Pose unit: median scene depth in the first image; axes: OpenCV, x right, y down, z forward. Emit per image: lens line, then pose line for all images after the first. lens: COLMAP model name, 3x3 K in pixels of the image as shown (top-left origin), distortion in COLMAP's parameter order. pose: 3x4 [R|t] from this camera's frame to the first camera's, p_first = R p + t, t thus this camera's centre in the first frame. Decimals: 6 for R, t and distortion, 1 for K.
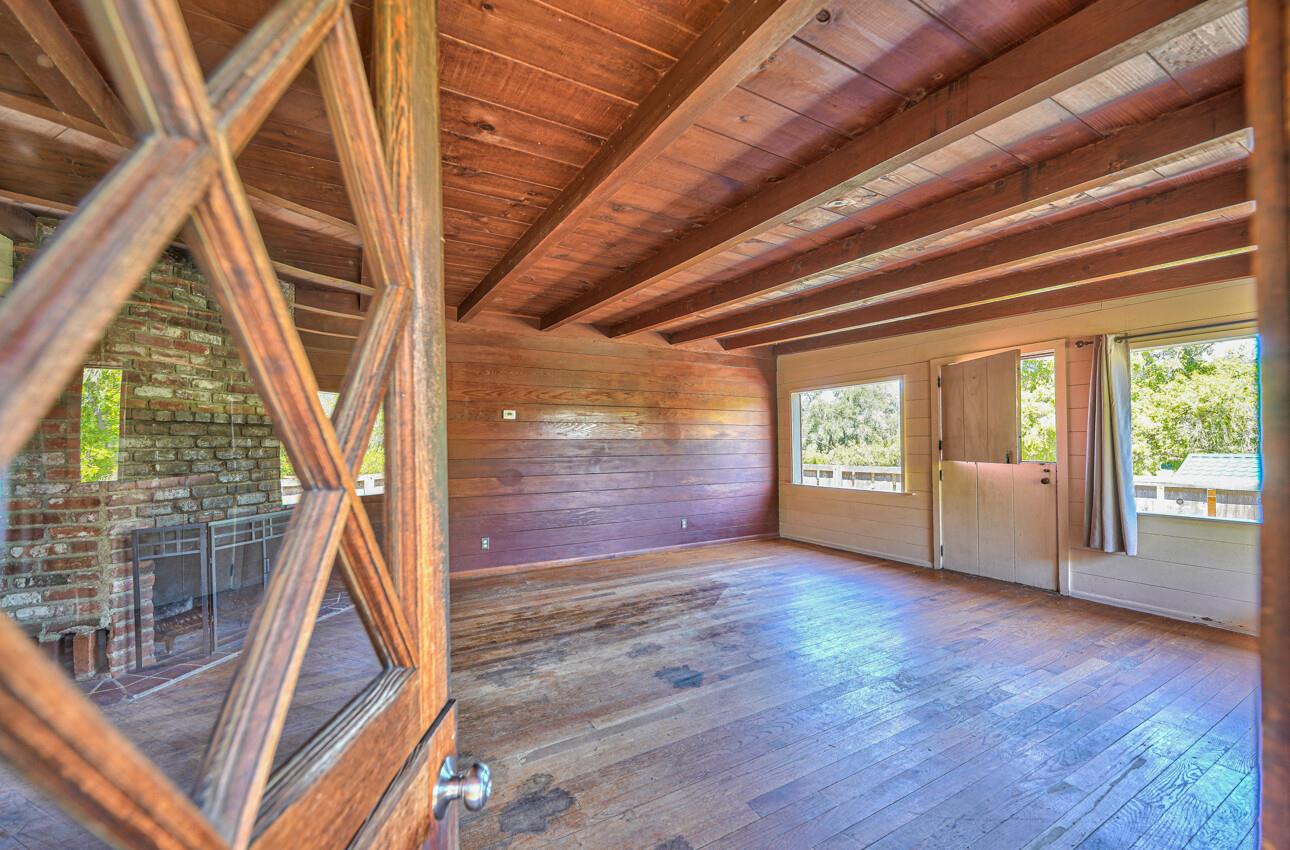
lens RADIAL K [[516.3, 0, 629.8], [0, 516.3, 441.4], [0, 0, 1]] dist [0.003336, -0.000440]
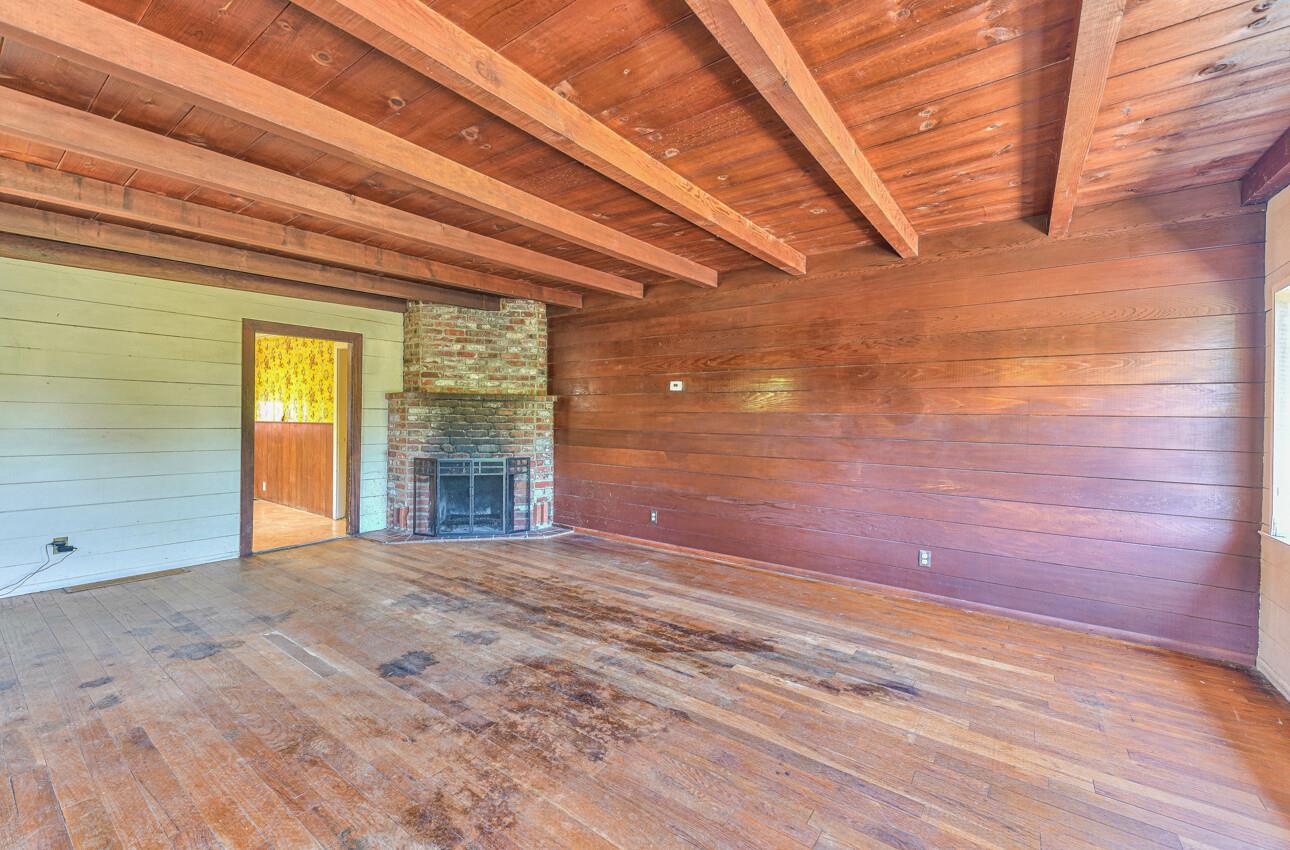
lens RADIAL K [[516.3, 0, 636.6], [0, 516.3, 427.0], [0, 0, 1]] dist [0.003336, -0.000440]
pose [[0.413224, 0.025245, -0.910280, 0.757988], [-0.018922, 0.999638, 0.019134, 0.007752], [0.910433, 0.009317, 0.413552, 0.688414]]
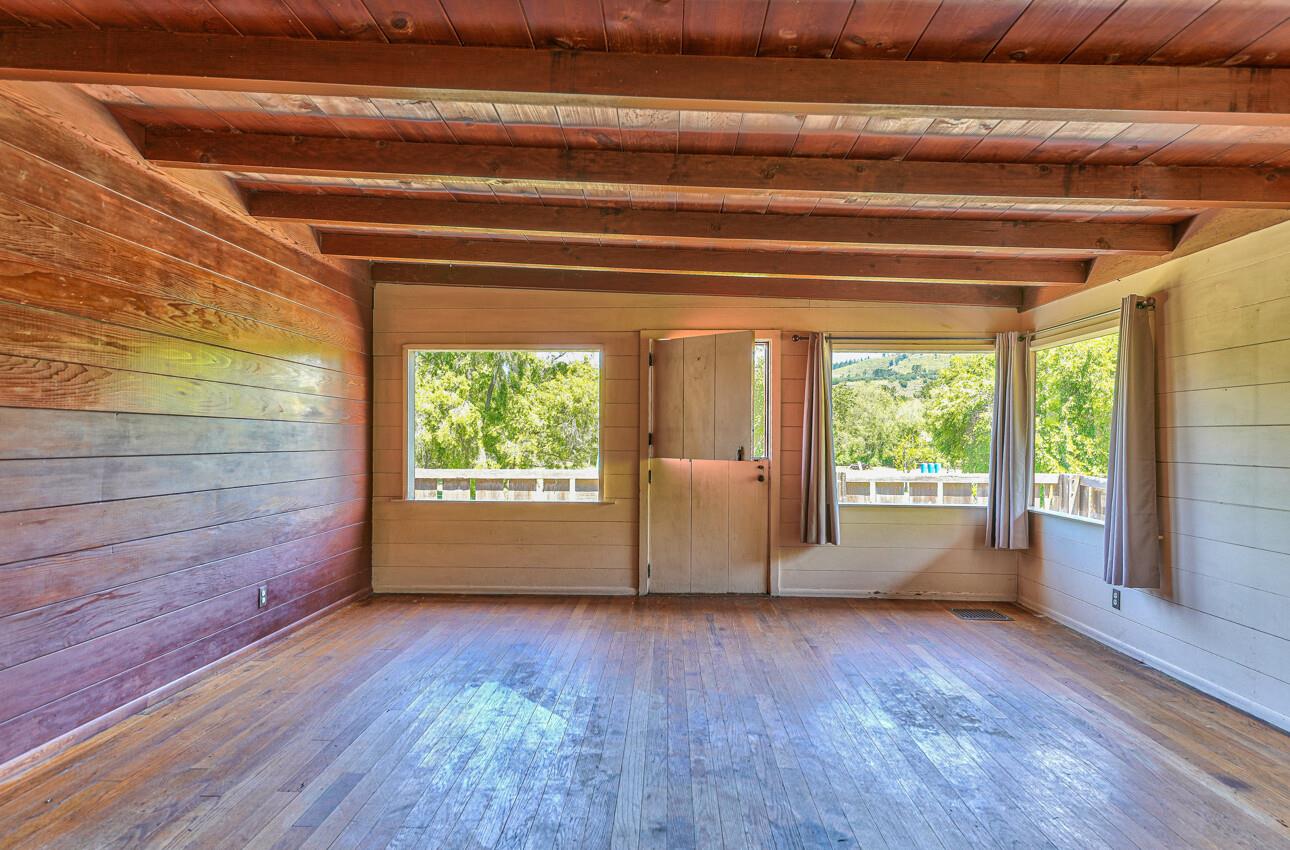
lens RADIAL K [[741.1, 0, 654.1], [0, 741.1, 444.3], [0, 0, 1]] dist [0.007923, 0.001113]
pose [[0.493801, 0.007314, 0.869544, -0.478499], [-0.017655, 0.999843, 0.001616, 0.016656], [-0.869396, -0.016150, 0.493853, 0.522264]]
